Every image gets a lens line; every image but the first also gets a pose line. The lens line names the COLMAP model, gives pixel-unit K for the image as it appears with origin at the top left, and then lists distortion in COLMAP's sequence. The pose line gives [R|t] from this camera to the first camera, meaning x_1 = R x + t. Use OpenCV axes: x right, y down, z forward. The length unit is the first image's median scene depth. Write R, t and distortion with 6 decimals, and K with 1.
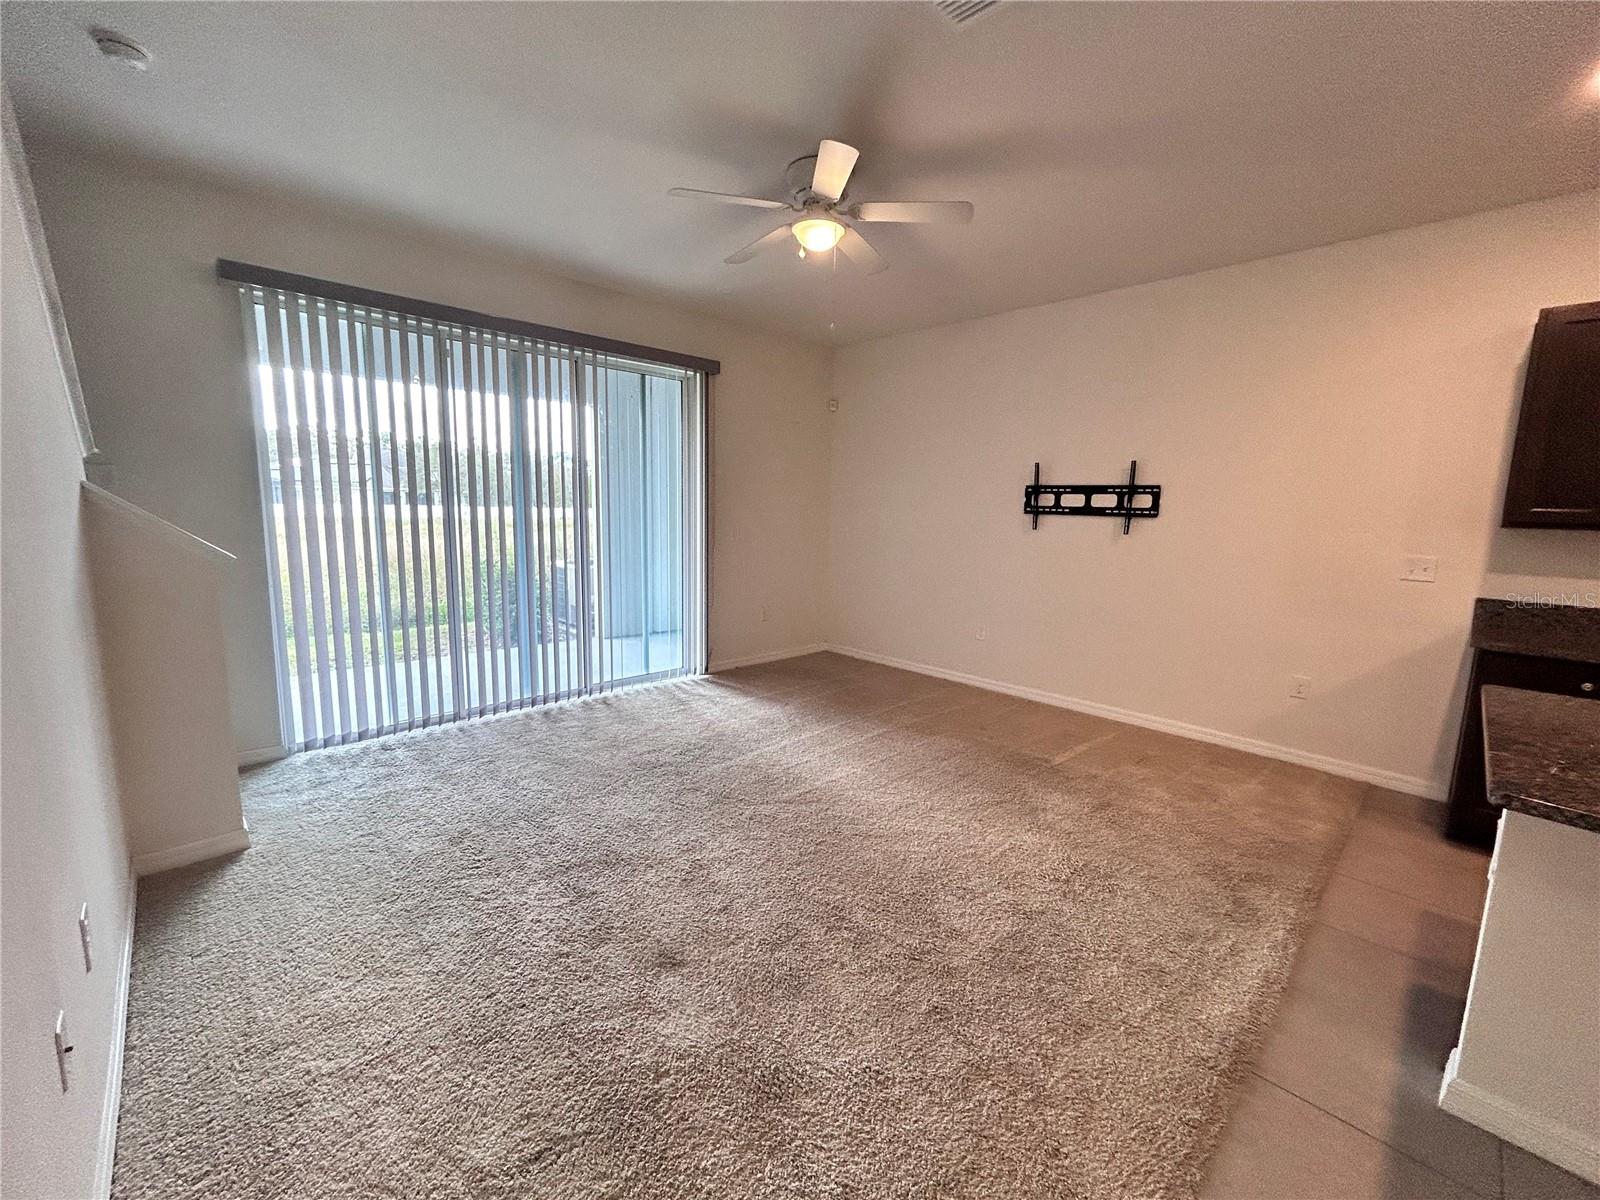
lens RADIAL K [[646.1, 0, 800.0], [0, 646.1, 600.0], [0, 0, 1]] dist [-0.004341, -0.000008]
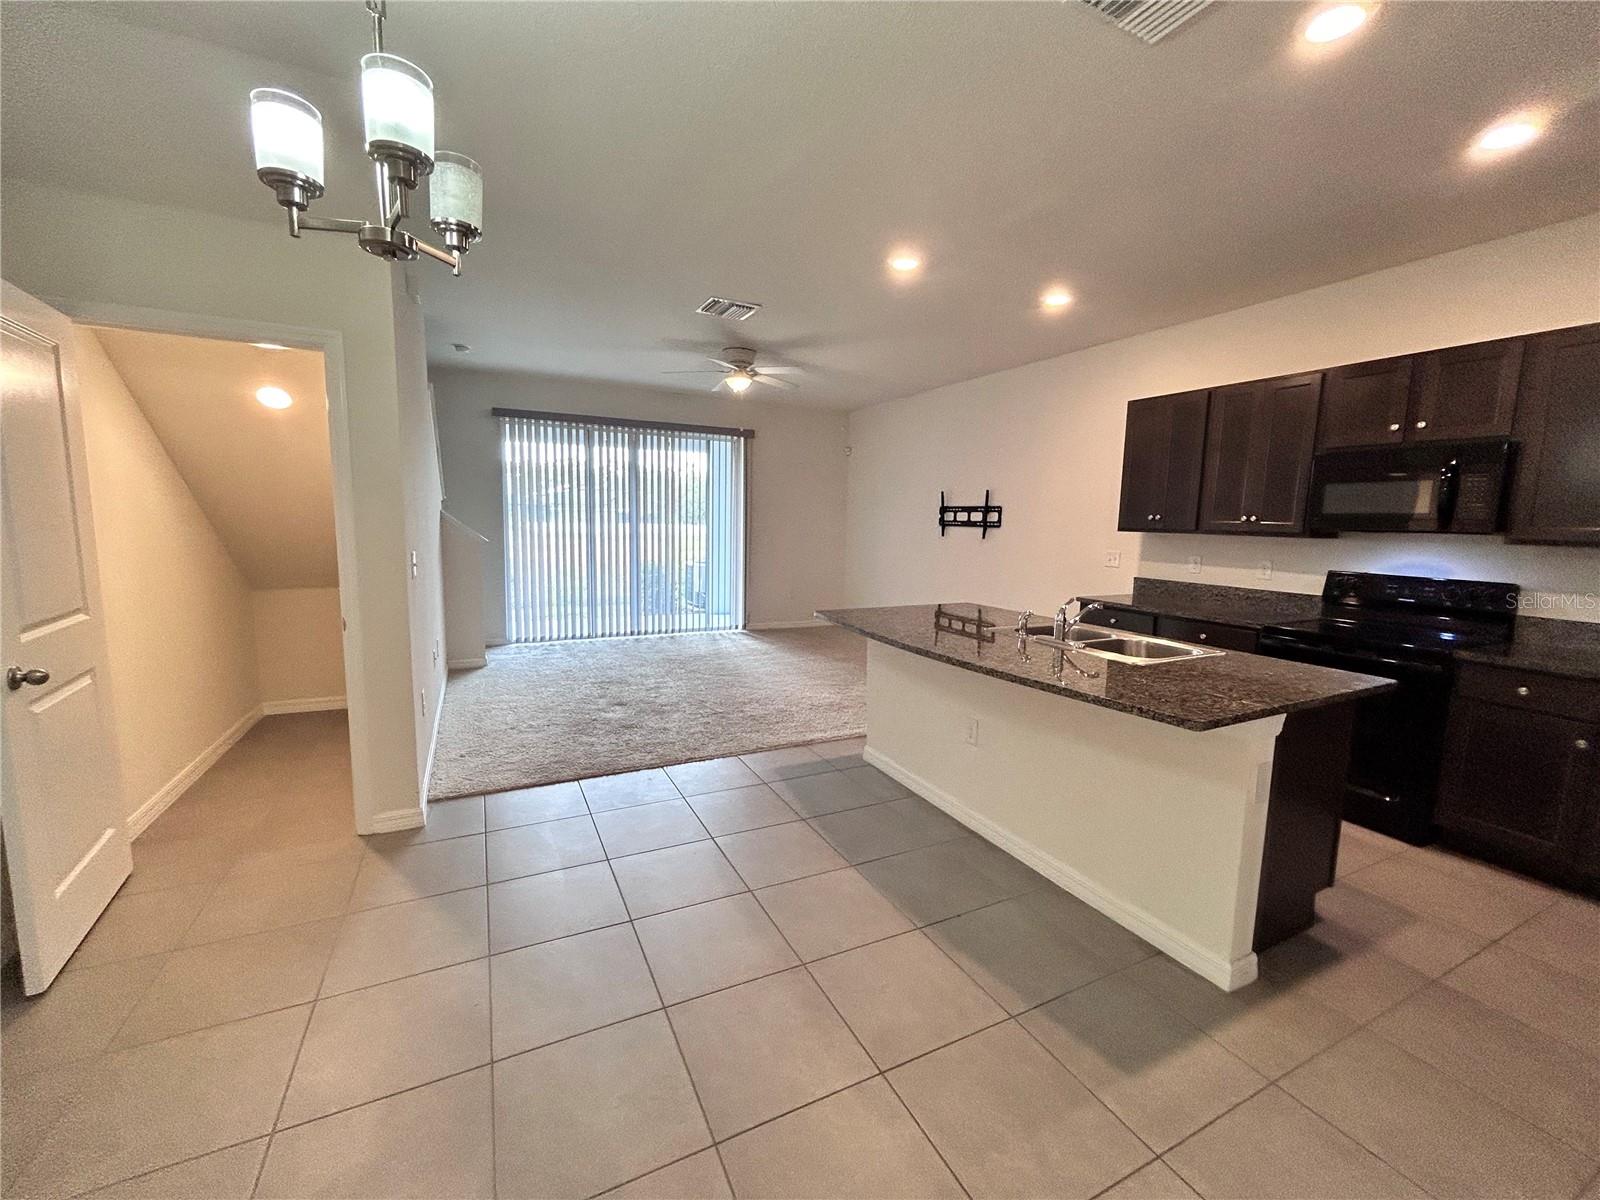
lens RADIAL K [[650.4, 0, 800.0], [0, 650.4, 600.0], [0, 0, 1]] dist [-0.001528, 0.000418]
pose [[0.953757, 0.036216, -0.298390, 0.557830], [-0.045316, 0.998693, -0.023632, 0.093739], [0.297144, 0.036061, 0.954151, -0.555465]]
